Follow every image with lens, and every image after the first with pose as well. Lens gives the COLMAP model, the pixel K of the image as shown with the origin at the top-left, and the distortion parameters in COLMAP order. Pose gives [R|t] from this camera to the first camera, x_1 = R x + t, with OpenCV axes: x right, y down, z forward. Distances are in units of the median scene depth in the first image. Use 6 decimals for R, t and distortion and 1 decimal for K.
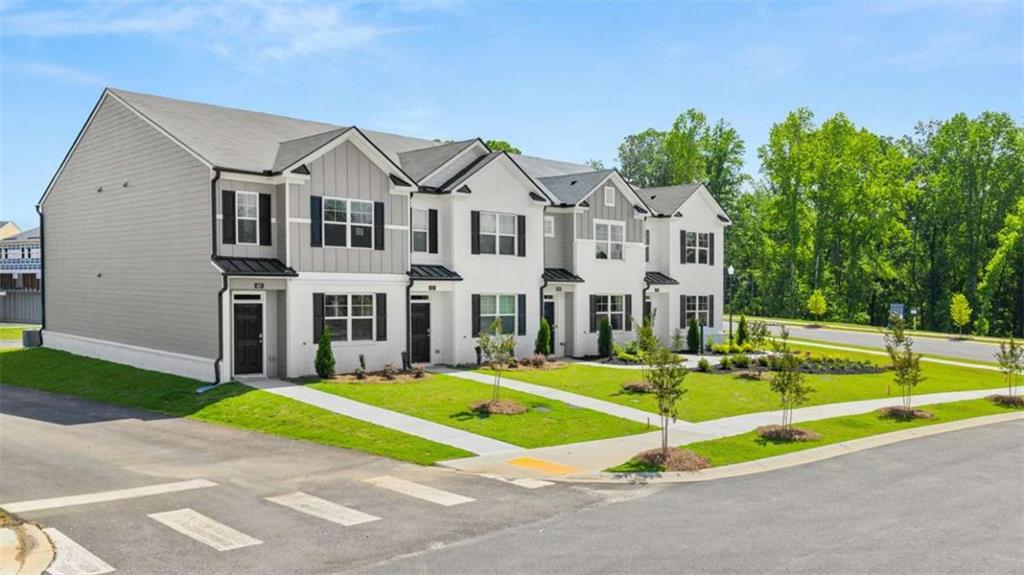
lens RADIAL K [[857.7, 0, 515.2], [0, 857.7, 281.6], [0, 0, 1]] dist [0.054042, -0.106357]
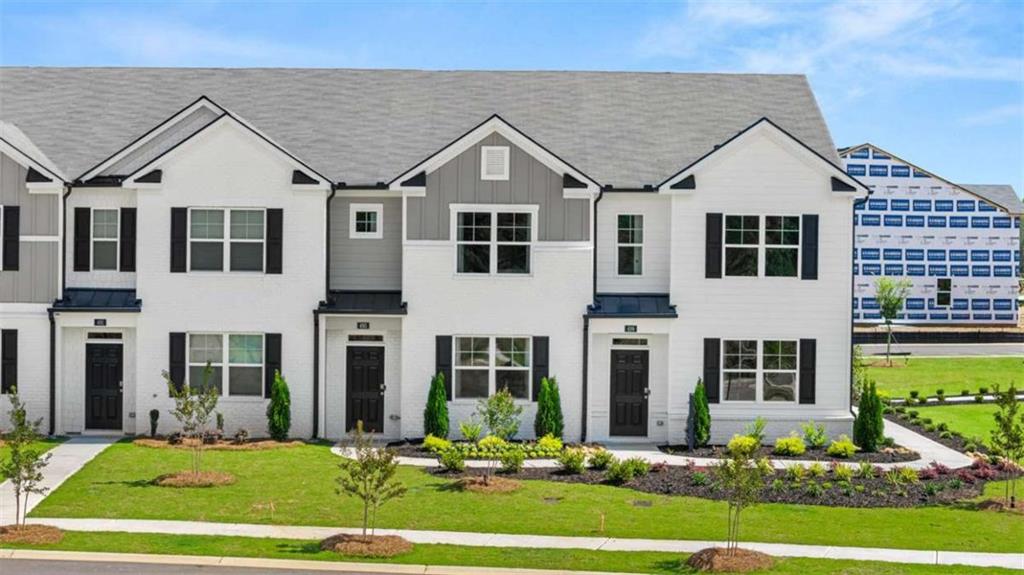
lens RADIAL K [[2081.9, 0, 512.0], [0, 2081.9, 287.5], [0, 0, 1]] dist [-0.159541, 0.202922]
pose [[0.725793, 0.010434, -0.687834, 1.272095], [0.001261, 0.999863, 0.016498, -0.047226], [0.687912, -0.012841, 0.725681, 0.008840]]
